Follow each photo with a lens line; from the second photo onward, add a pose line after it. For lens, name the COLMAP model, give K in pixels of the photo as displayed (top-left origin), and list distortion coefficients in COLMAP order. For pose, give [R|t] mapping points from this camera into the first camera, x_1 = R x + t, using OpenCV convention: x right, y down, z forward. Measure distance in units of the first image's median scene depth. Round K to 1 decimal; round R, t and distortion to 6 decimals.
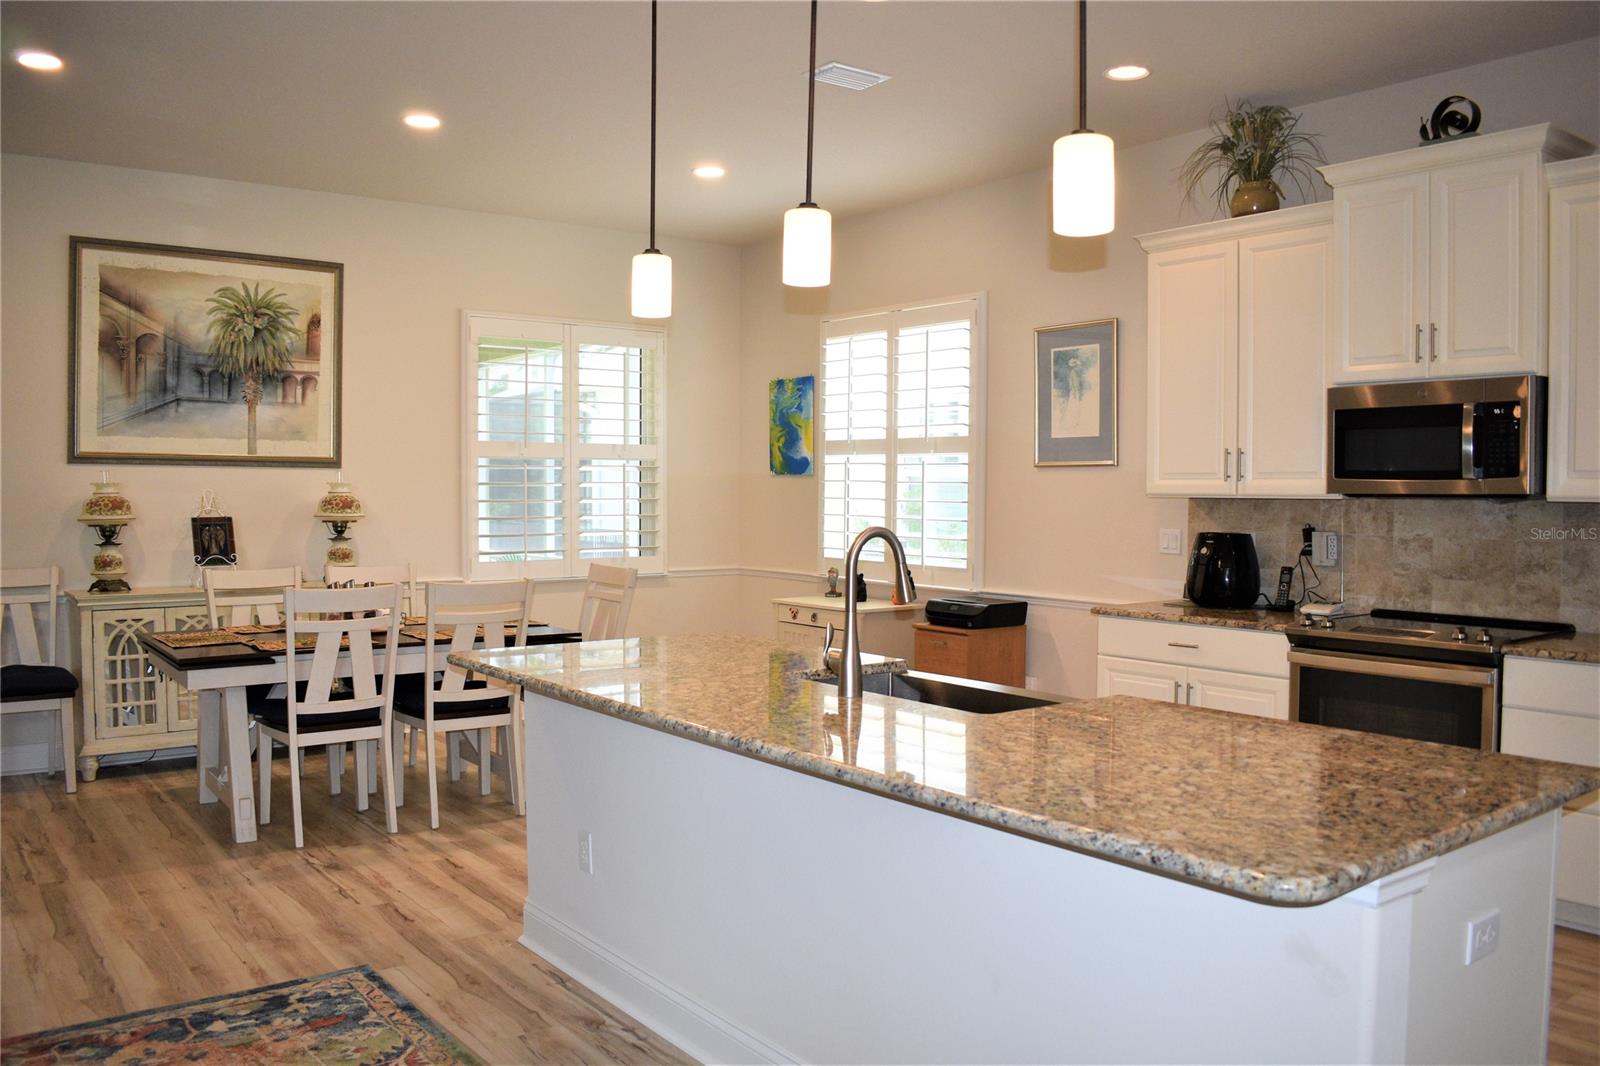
lens RADIAL K [[1285.2, 0, 792.9], [0, 1285.2, 533.5], [0, 0, 1]] dist [-0.097059, 0.010442]
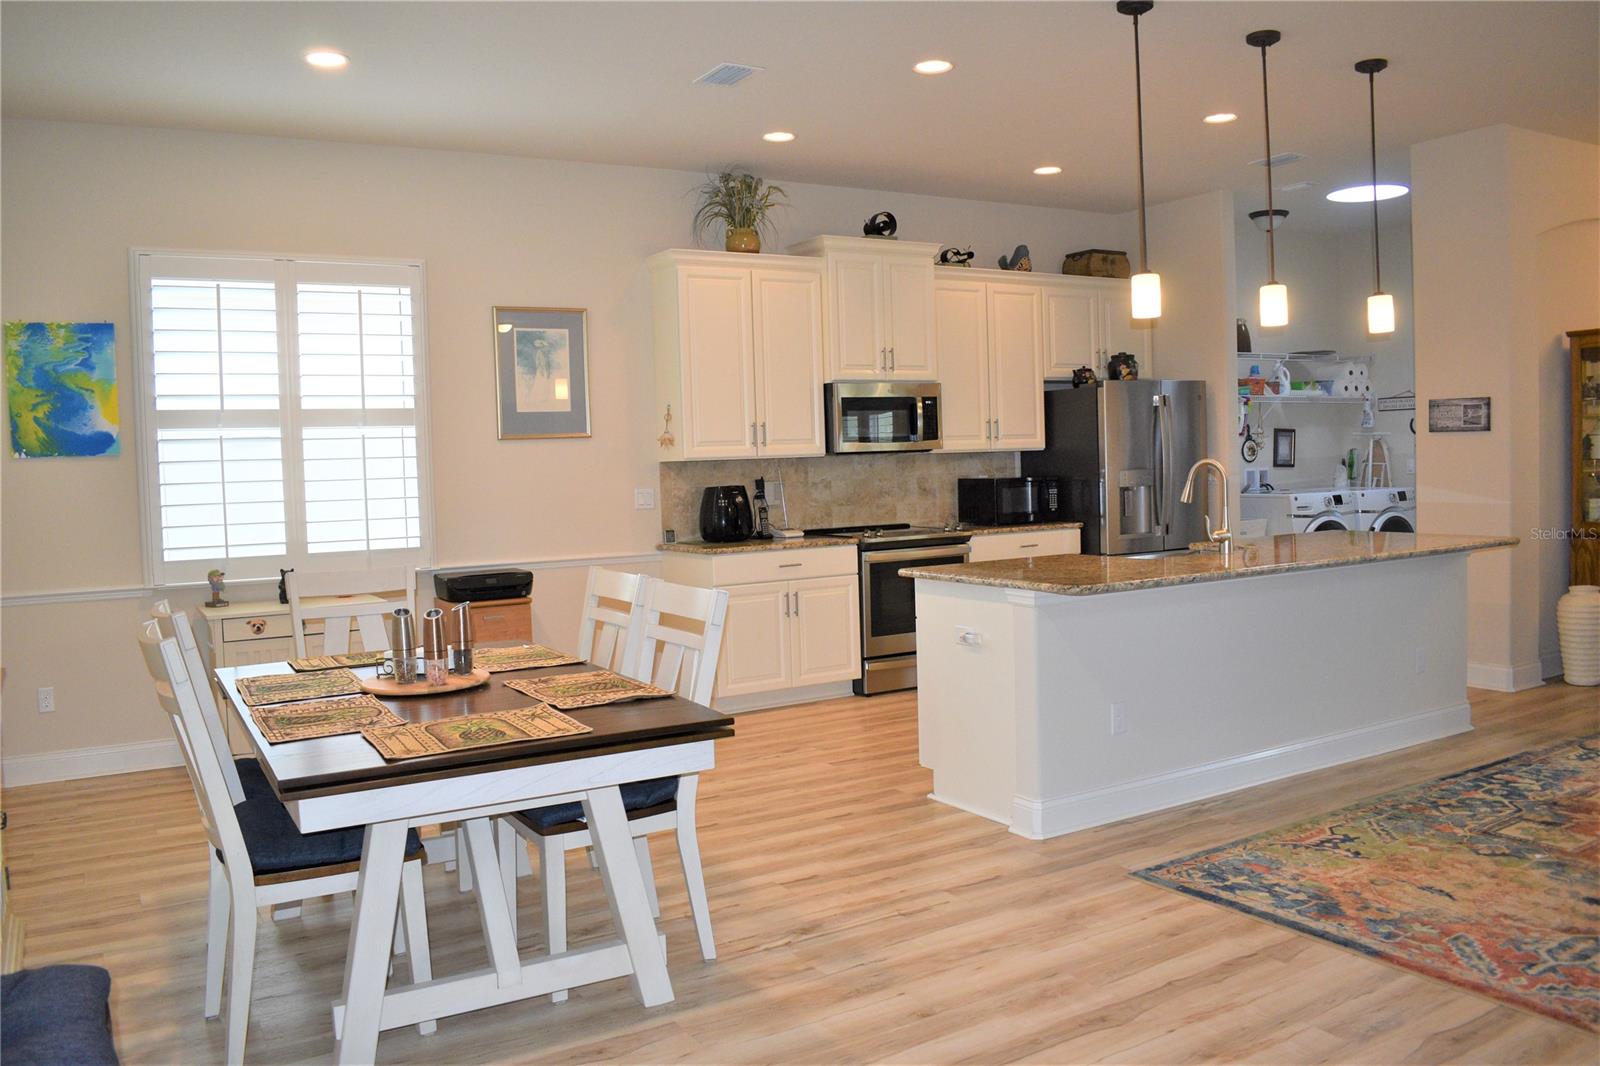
lens RADIAL K [[1284.3, 0, 798.2], [0, 1284.3, 531.4], [0, 0, 1]] dist [-0.092428, 0.014611]
pose [[0.097087, -0.062868, 0.993288, -1.079663], [0.067027, 0.996150, 0.056498, -0.026359], [-0.993016, 0.061092, 0.100927, 0.864454]]
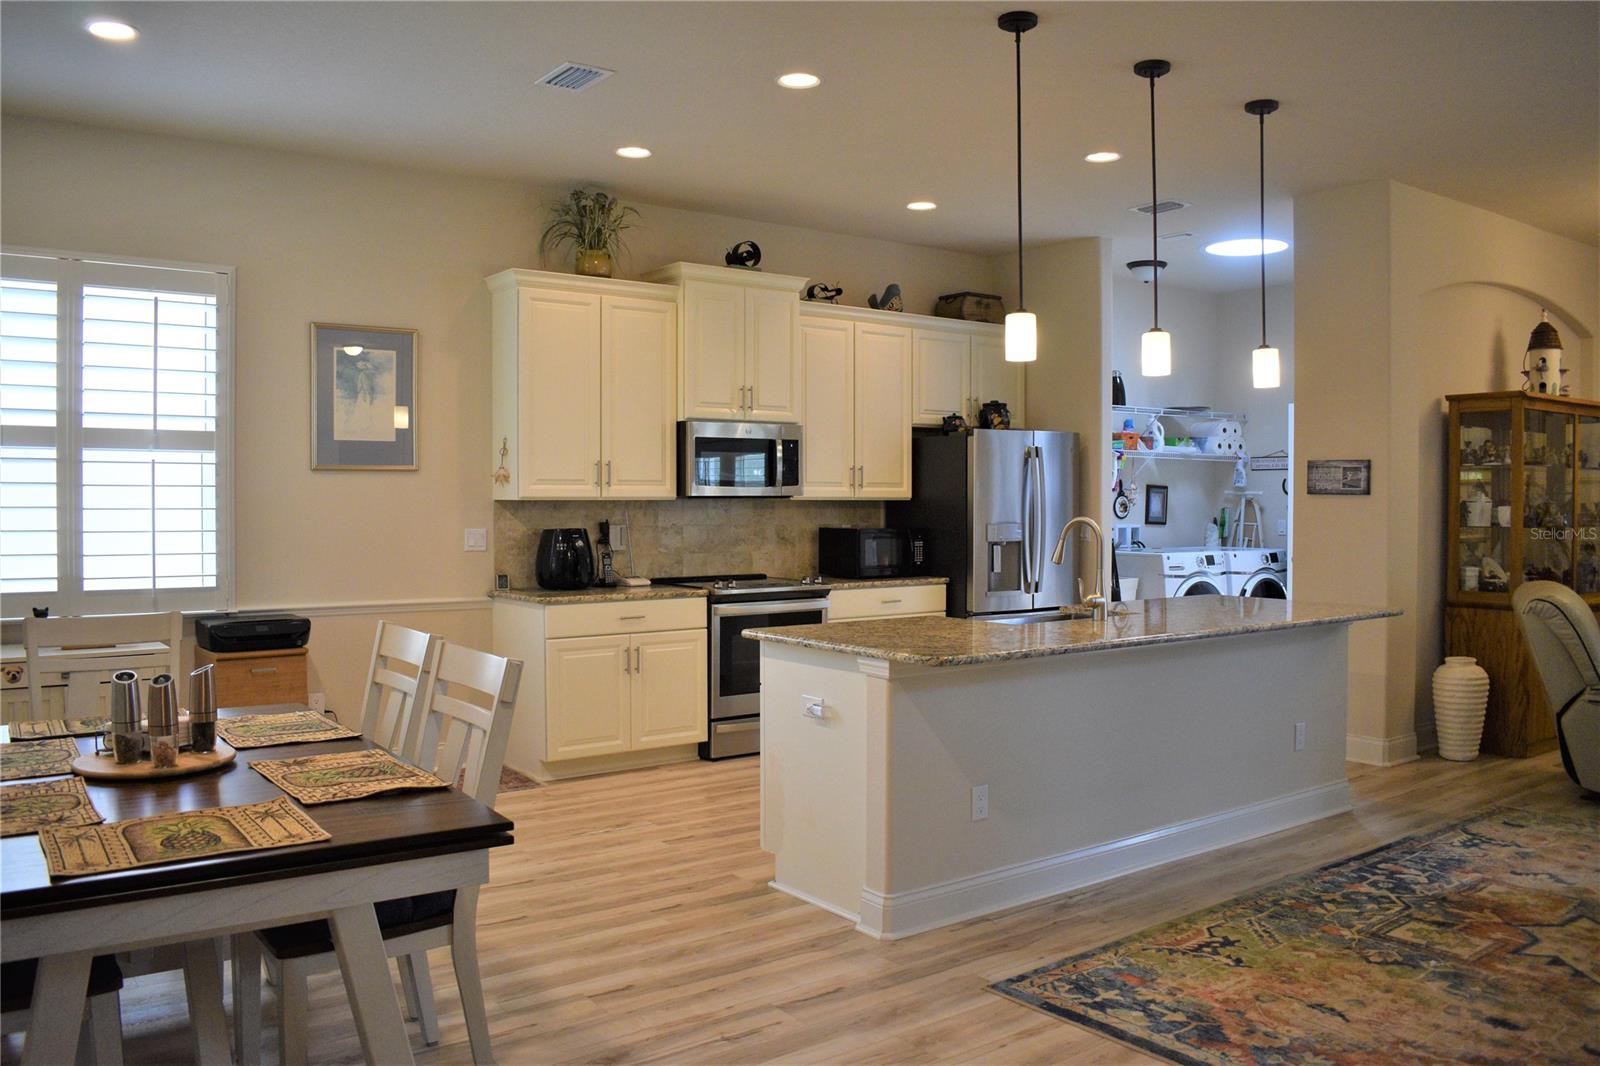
lens RADIAL K [[1284.3, 0, 798.2], [0, 1284.3, 531.4], [0, 0, 1]] dist [-0.092428, 0.014611]
pose [[-0.000253, -0.029781, 0.999556, -0.971787], [0.033927, 0.998981, 0.029773, -0.029405], [-0.999424, 0.033920, 0.000757, 0.846776]]
